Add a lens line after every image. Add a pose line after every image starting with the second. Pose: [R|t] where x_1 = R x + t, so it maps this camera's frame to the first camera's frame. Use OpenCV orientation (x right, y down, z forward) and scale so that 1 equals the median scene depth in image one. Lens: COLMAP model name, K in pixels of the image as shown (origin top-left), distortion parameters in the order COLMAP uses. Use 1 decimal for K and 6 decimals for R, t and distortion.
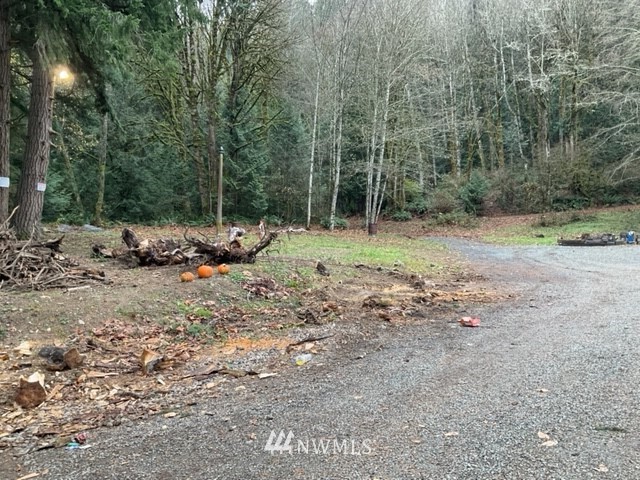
lens RADIAL K [[539.0, 0, 320.6], [0, 539.0, 237.9], [0, 0, 1]] dist [0.049449, -0.085356]
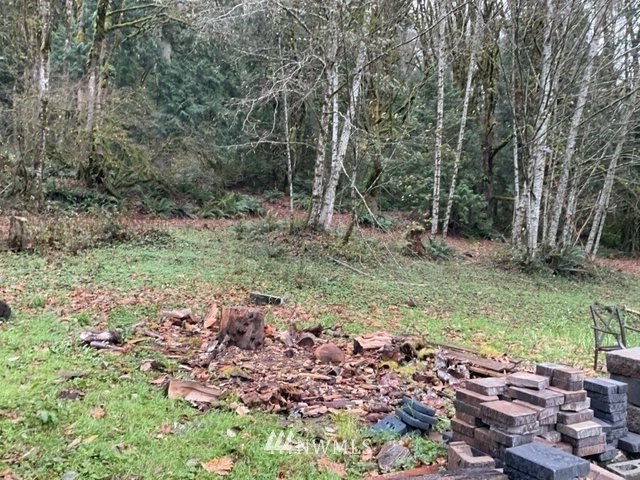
lens RADIAL K [[539.0, 0, 318.3], [0, 539.0, 236.3], [0, 0, 1]] dist [0.049449, -0.085356]
pose [[0.624779, 0.079242, 0.776770, 0.248347], [-0.049109, 0.996855, -0.062195, -0.016880], [-0.779256, 0.000712, 0.626705, 0.606556]]
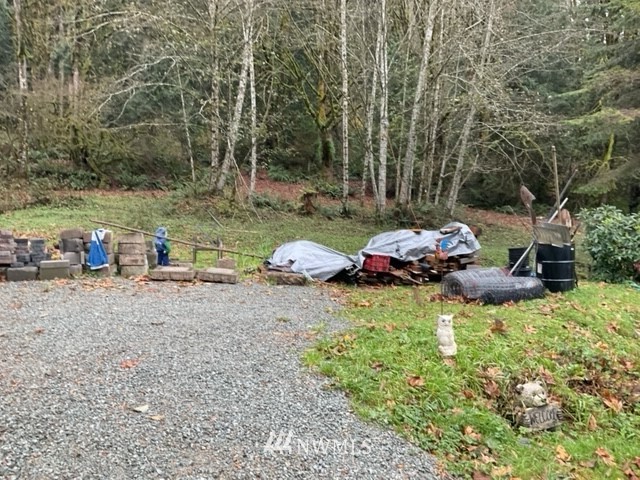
lens RADIAL K [[539.0, 0, 322.5], [0, 539.0, 241.7], [0, 0, 1]] dist [0.049449, -0.085356]
pose [[0.707481, 0.026721, 0.706228, 0.276830], [-0.034708, 0.999393, -0.003044, -0.005003], [-0.705880, -0.022358, 0.707978, 0.440208]]
